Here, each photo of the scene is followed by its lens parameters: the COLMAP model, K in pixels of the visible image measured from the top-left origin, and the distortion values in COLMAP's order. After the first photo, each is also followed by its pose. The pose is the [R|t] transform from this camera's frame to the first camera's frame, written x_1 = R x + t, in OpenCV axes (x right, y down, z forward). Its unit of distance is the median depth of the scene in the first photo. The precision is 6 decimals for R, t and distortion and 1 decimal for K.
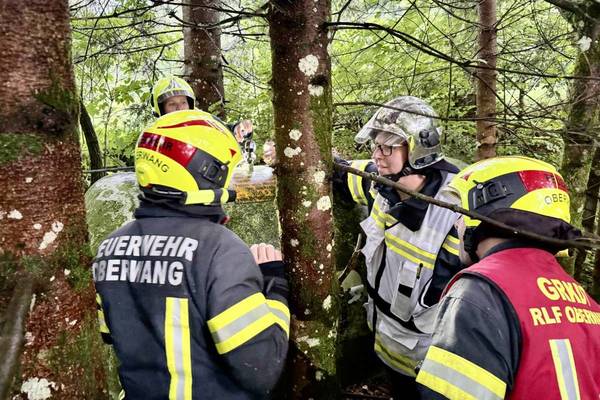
lens RADIAL K [[419.6, 0, 301.2], [0, 419.6, 181.5], [0, 0, 1]] dist [0.037509, -0.032636]
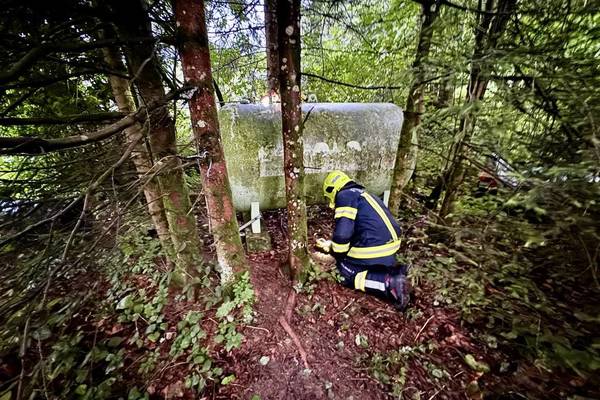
lens RADIAL K [[241.0, 0, 293.7], [0, 241.0, 204.9], [0, 0, 1]] dist [-0.001629, 0.000225]
pose [[0.978986, 0.052620, -0.197023, 0.379378], [-0.016216, 0.983164, 0.182002, 0.497138], [0.203283, -0.174983, 0.963357, -0.608319]]
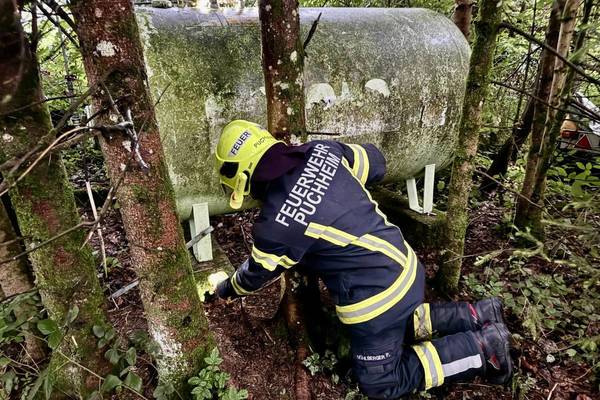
lens RADIAL K [[419.6, 0, 297.7], [0, 419.6, 201.2], [0, 0, 1]] dist [0.037509, -0.032636]
pose [[0.999574, -0.014061, -0.025589, 0.104365], [0.019065, 0.978098, 0.207272, 0.471633], [0.022114, -0.207671, 0.977949, -0.467034]]
